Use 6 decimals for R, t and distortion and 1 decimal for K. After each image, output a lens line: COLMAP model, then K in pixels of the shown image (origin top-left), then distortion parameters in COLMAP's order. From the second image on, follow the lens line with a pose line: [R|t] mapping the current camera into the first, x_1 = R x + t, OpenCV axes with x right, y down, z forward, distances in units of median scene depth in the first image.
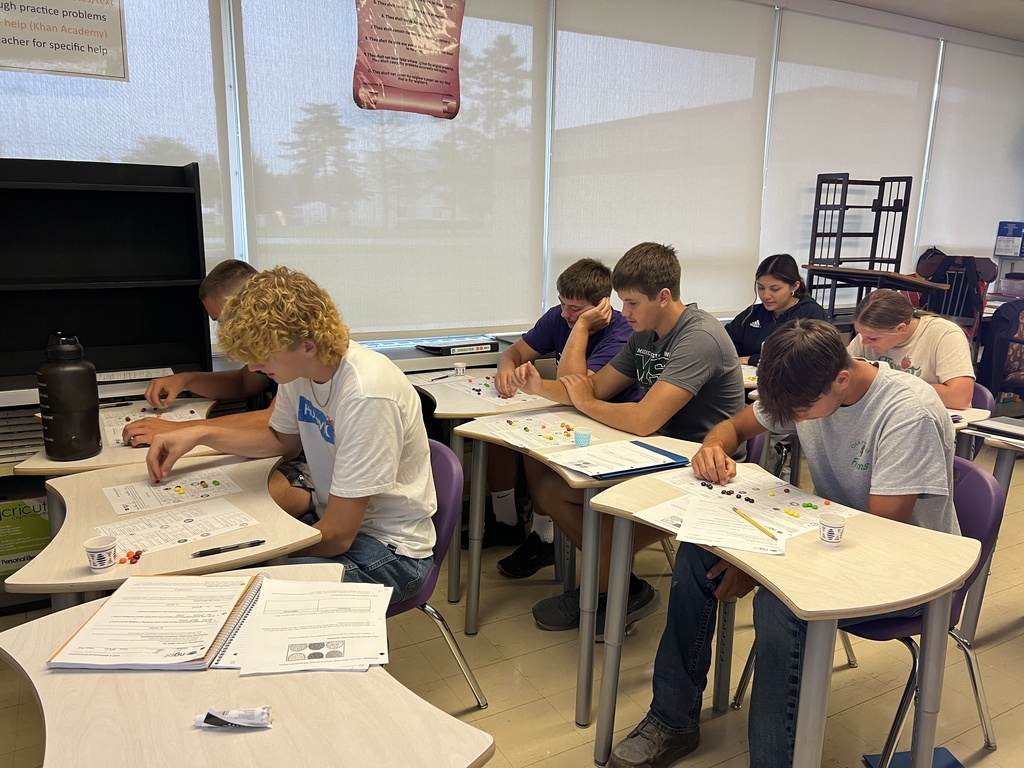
lens RADIAL K [[775.4, 0, 512.0], [0, 775.4, 384.0], [0, 0, 1]] dist [0.002798, 0.001097]
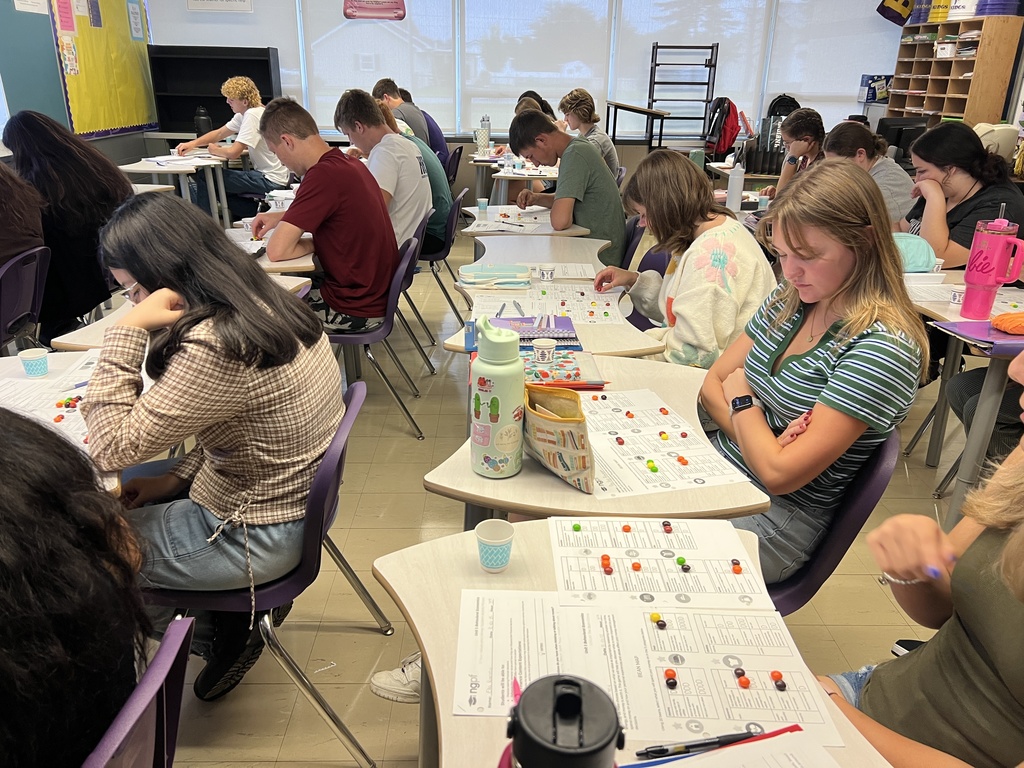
lens RADIAL K [[775.4, 0, 512.0], [0, 775.4, 384.0], [0, 0, 1]] dist [0.002798, 0.001097]
pose [[0.878149, 0.176684, -0.444564, 0.912548], [-0.103633, 0.977489, 0.183779, 0.139793], [0.467027, -0.115314, 0.876692, -0.563610]]
